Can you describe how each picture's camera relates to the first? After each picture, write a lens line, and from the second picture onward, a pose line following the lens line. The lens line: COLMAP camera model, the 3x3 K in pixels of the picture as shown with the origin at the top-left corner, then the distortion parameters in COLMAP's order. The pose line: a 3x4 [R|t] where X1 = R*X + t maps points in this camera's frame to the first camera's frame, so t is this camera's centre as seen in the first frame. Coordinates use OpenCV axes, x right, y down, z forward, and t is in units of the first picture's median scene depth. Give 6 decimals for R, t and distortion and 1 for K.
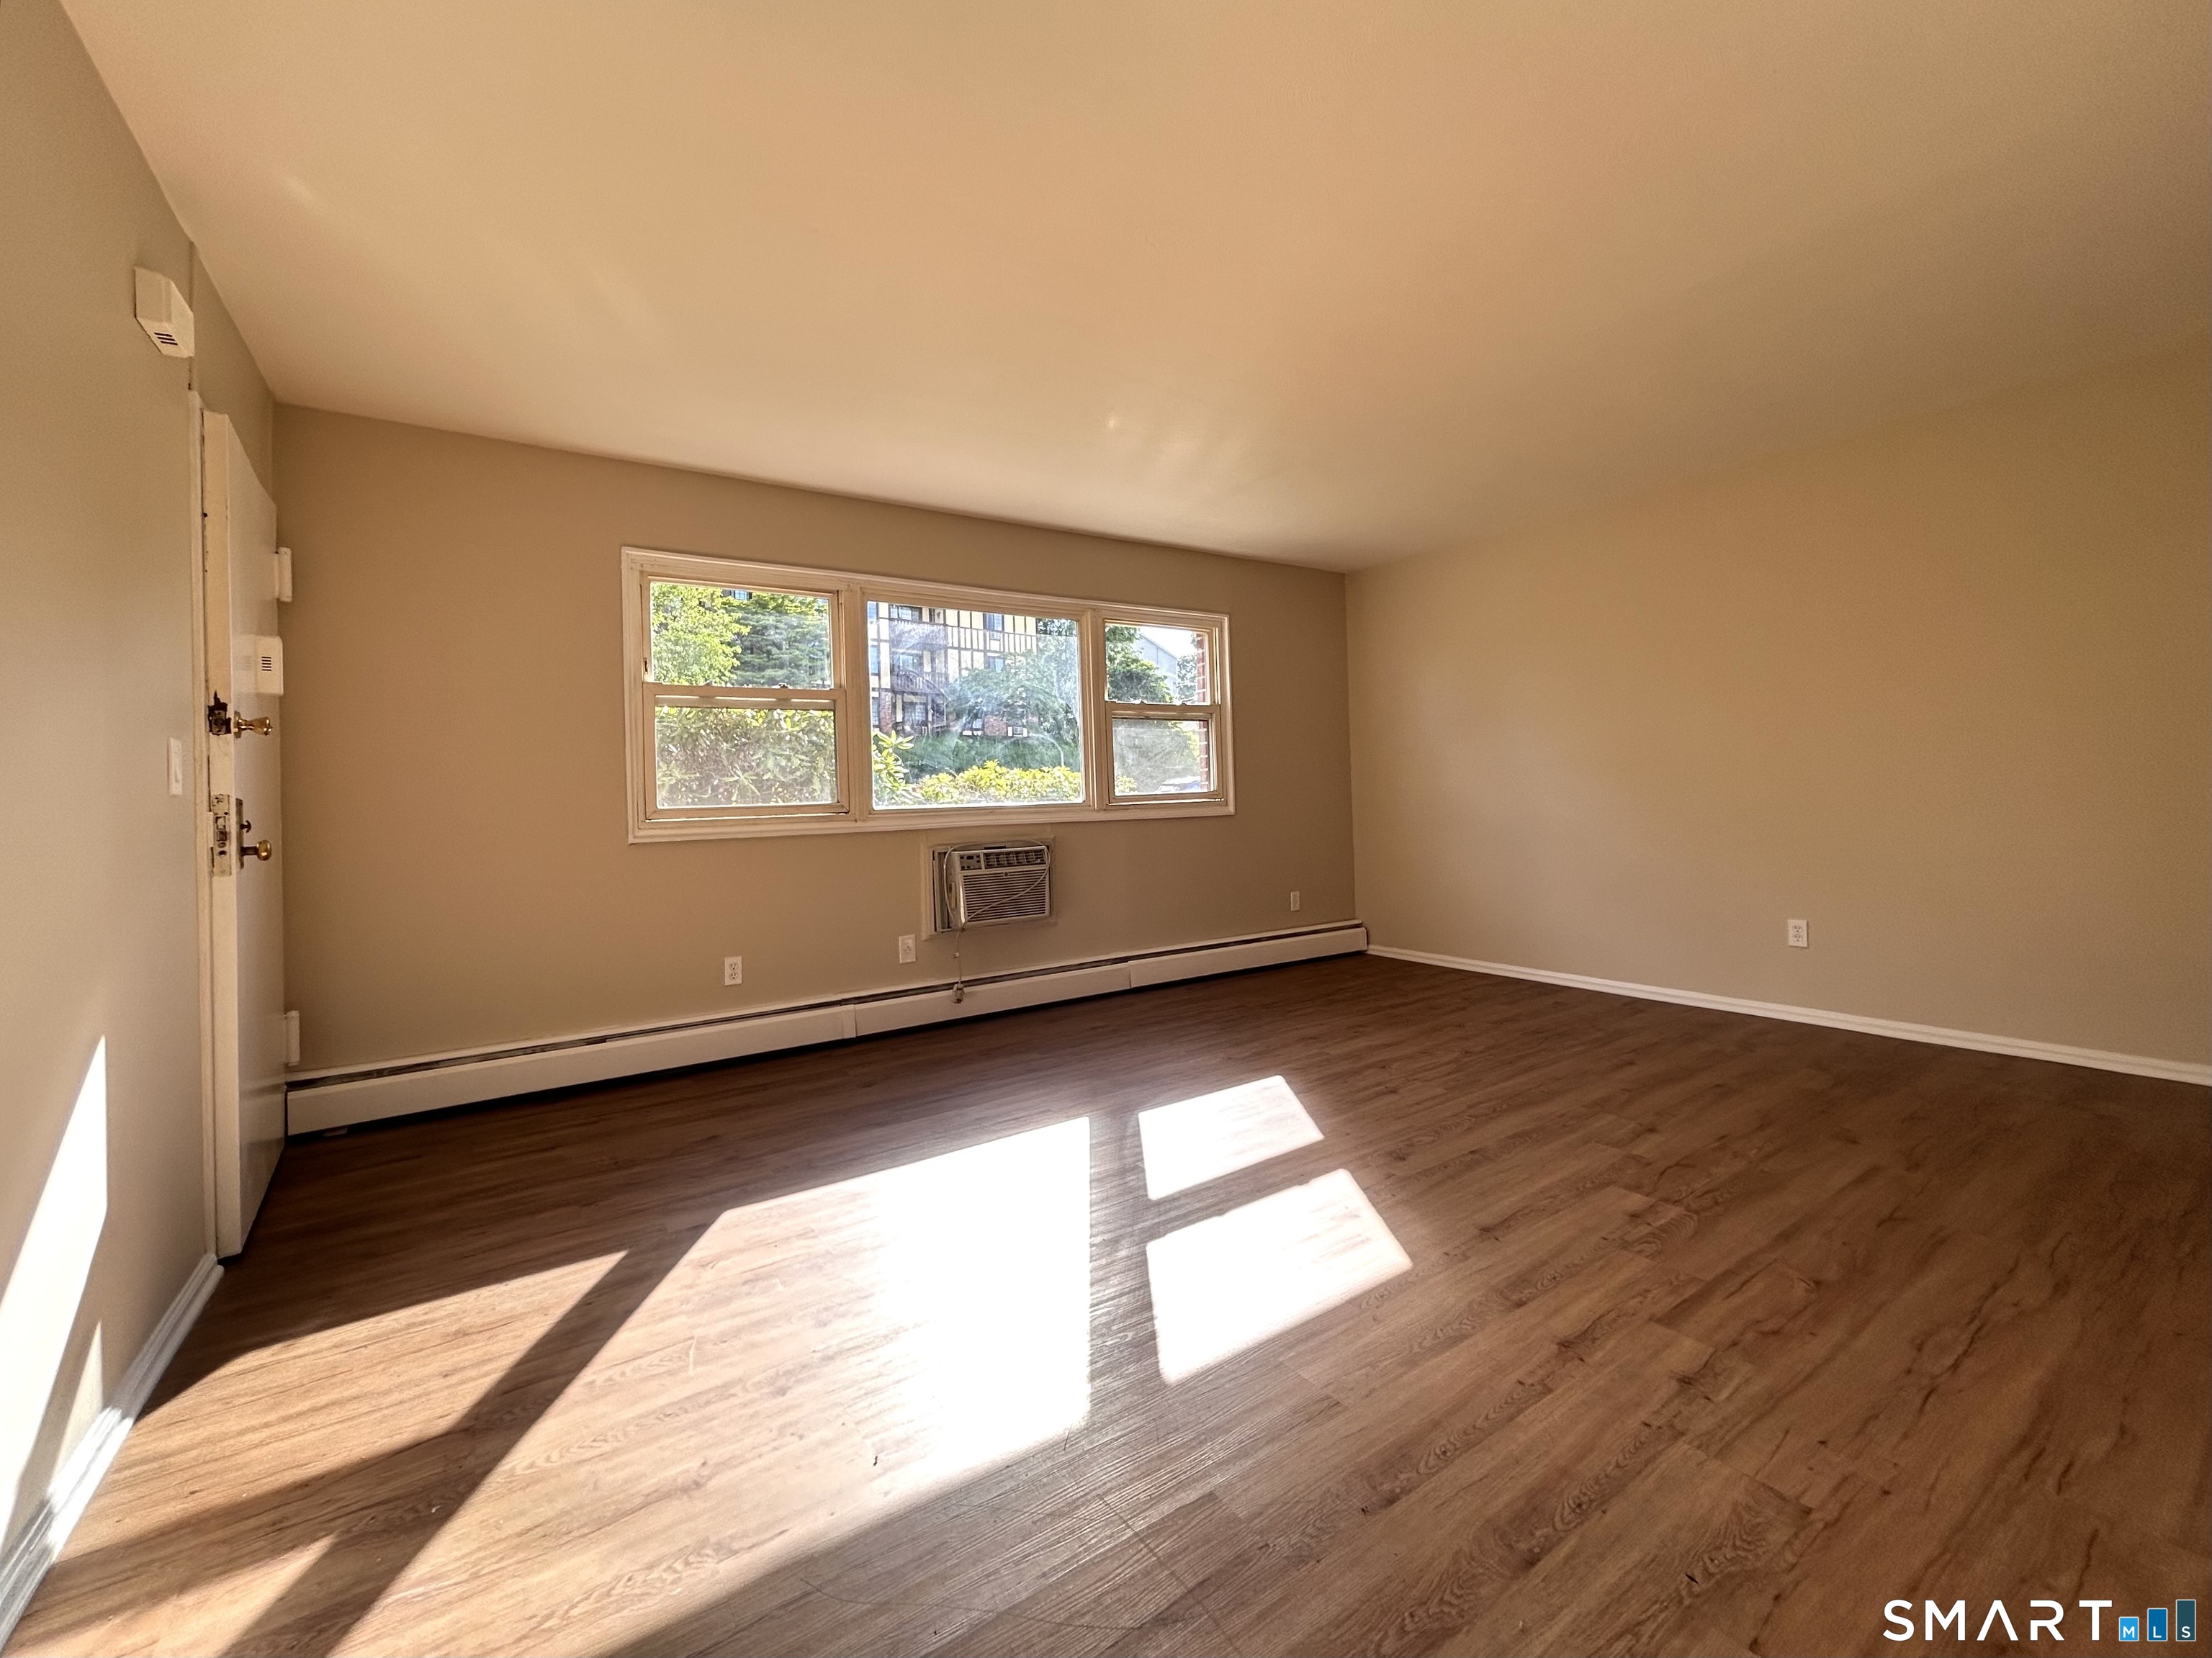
lens RADIAL K [[905.8, 0, 1109.3], [0, 905.8, 800.1], [0, 0, 1]] dist [-0.001732, -0.000234]
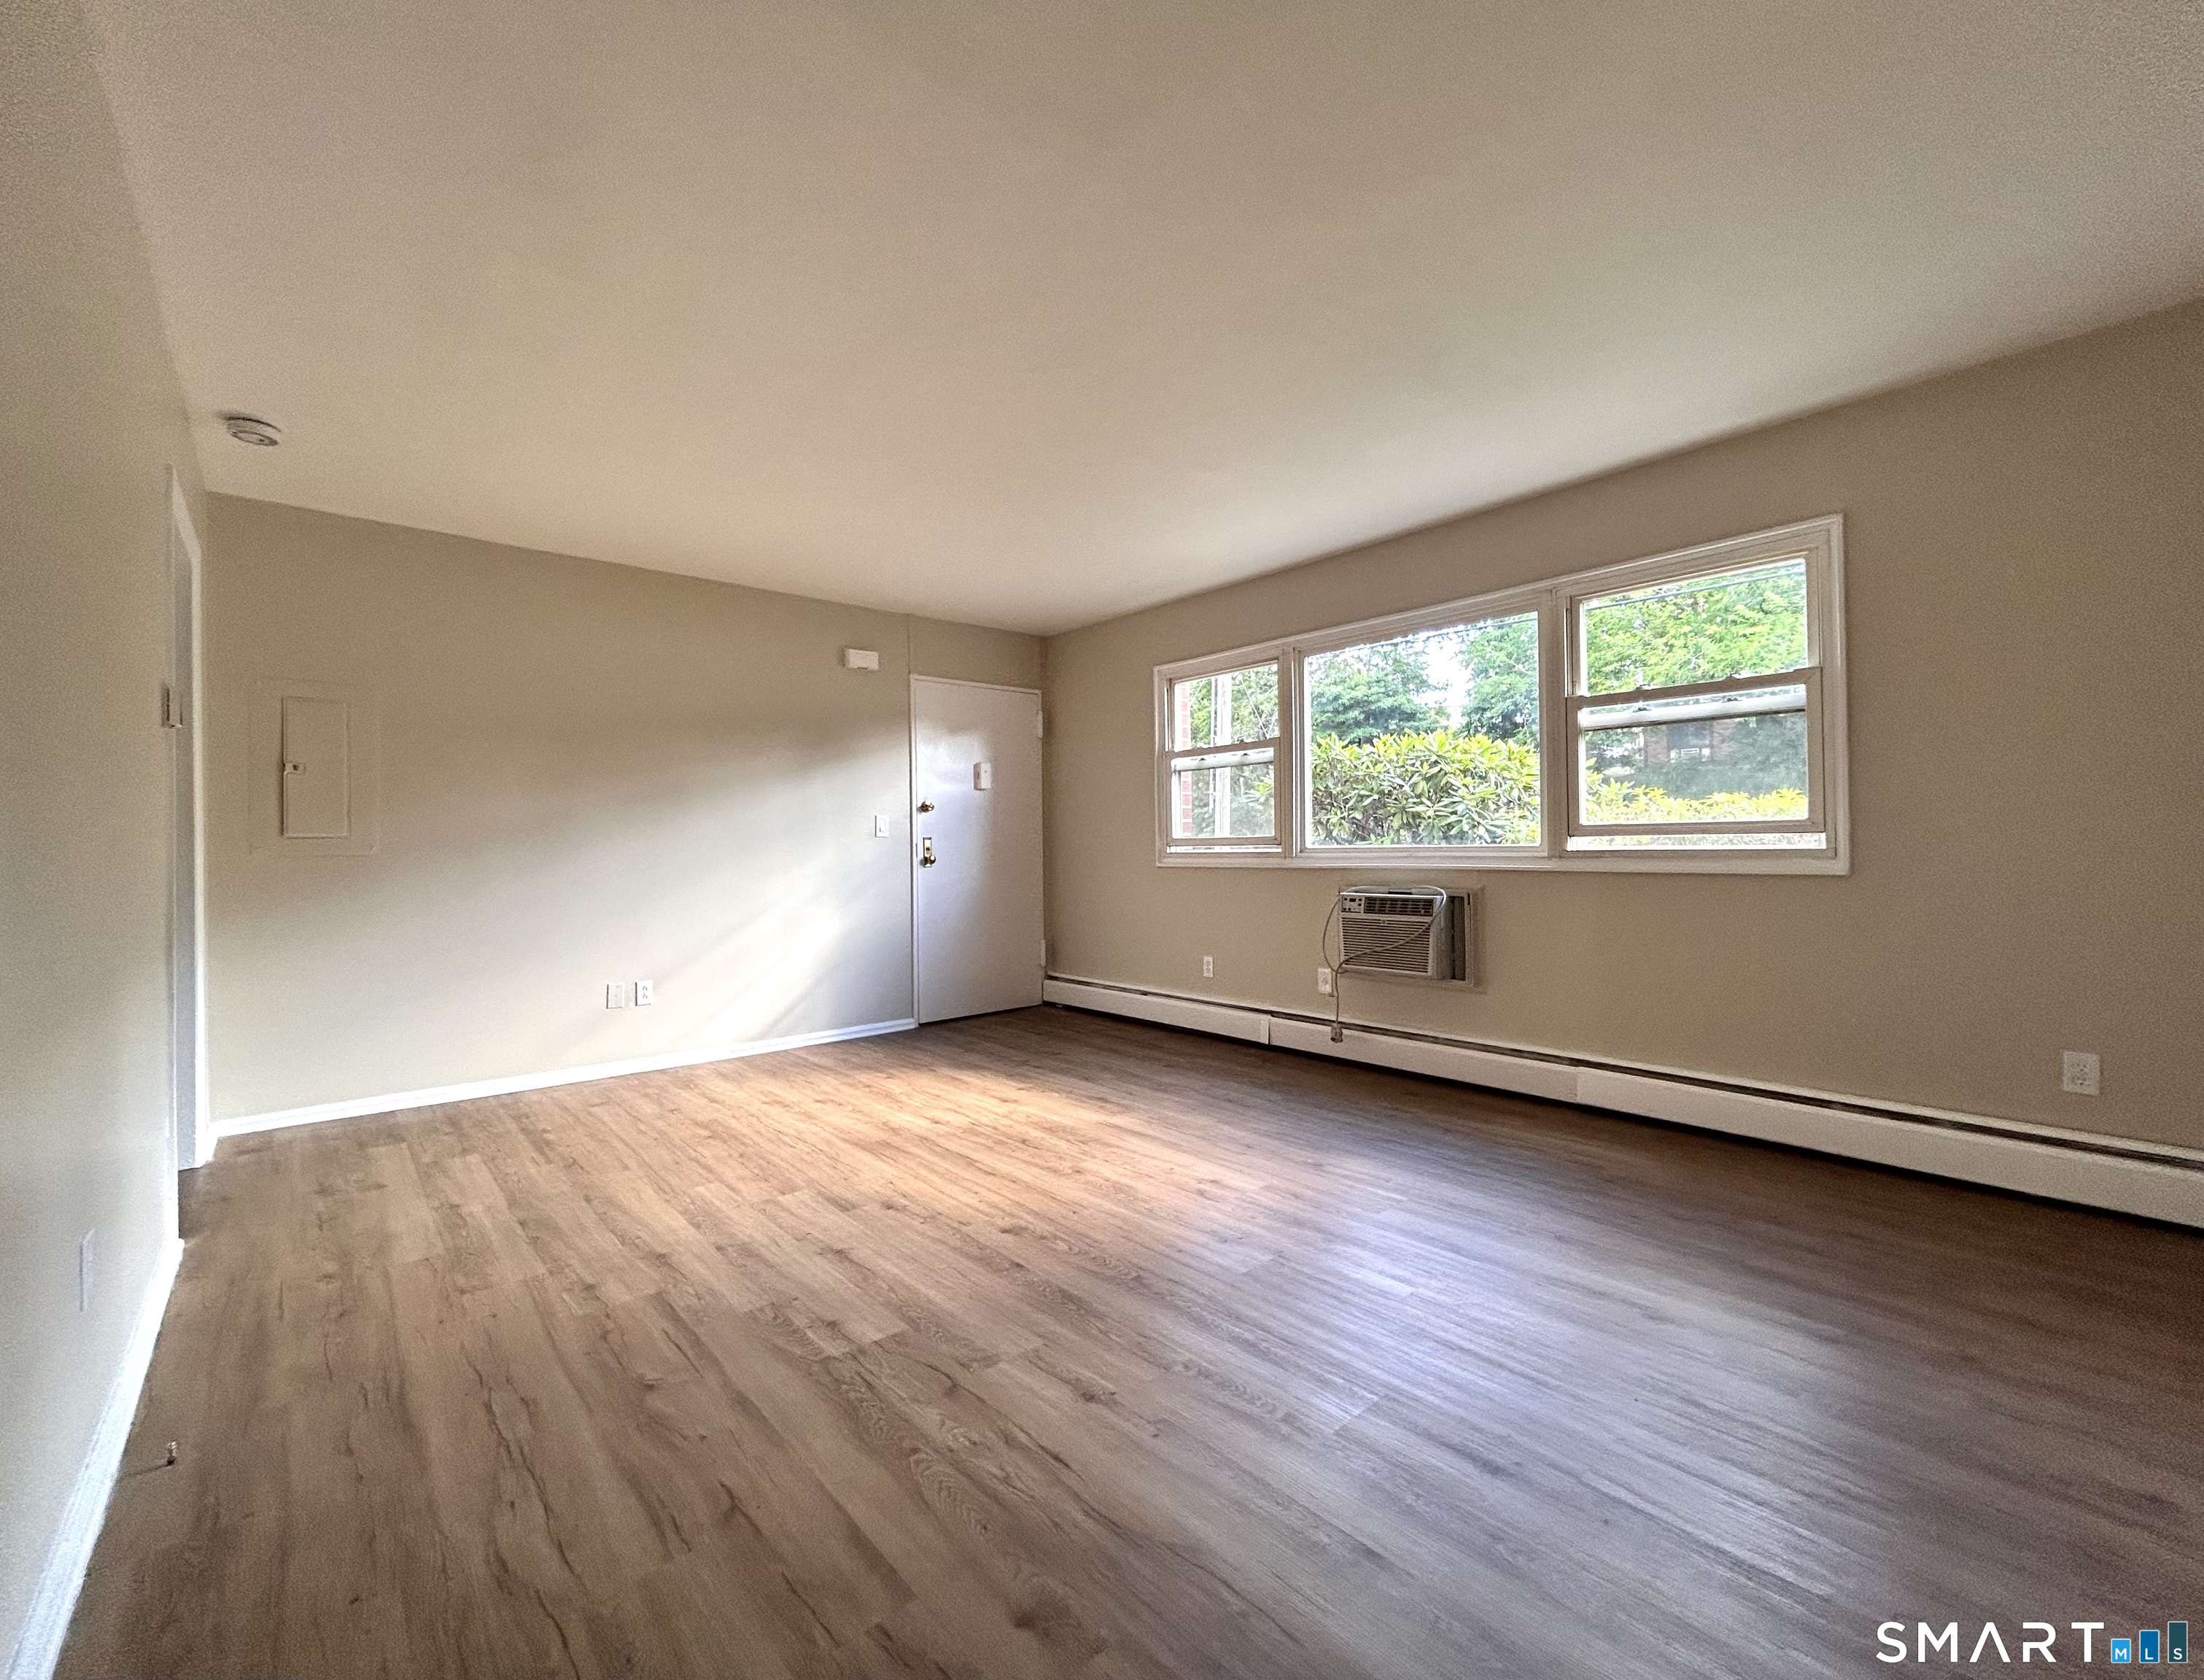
lens RADIAL K [[909.4, 0, 1102.0], [0, 909.4, 840.0], [0, 0, 1]] dist [-0.003386, 0.000044]
pose [[0.133241, 0.022695, -0.990824, 1.285696], [0.005052, 0.999709, 0.023578, -0.042886], [0.991071, -0.008147, 0.133088, 0.976601]]
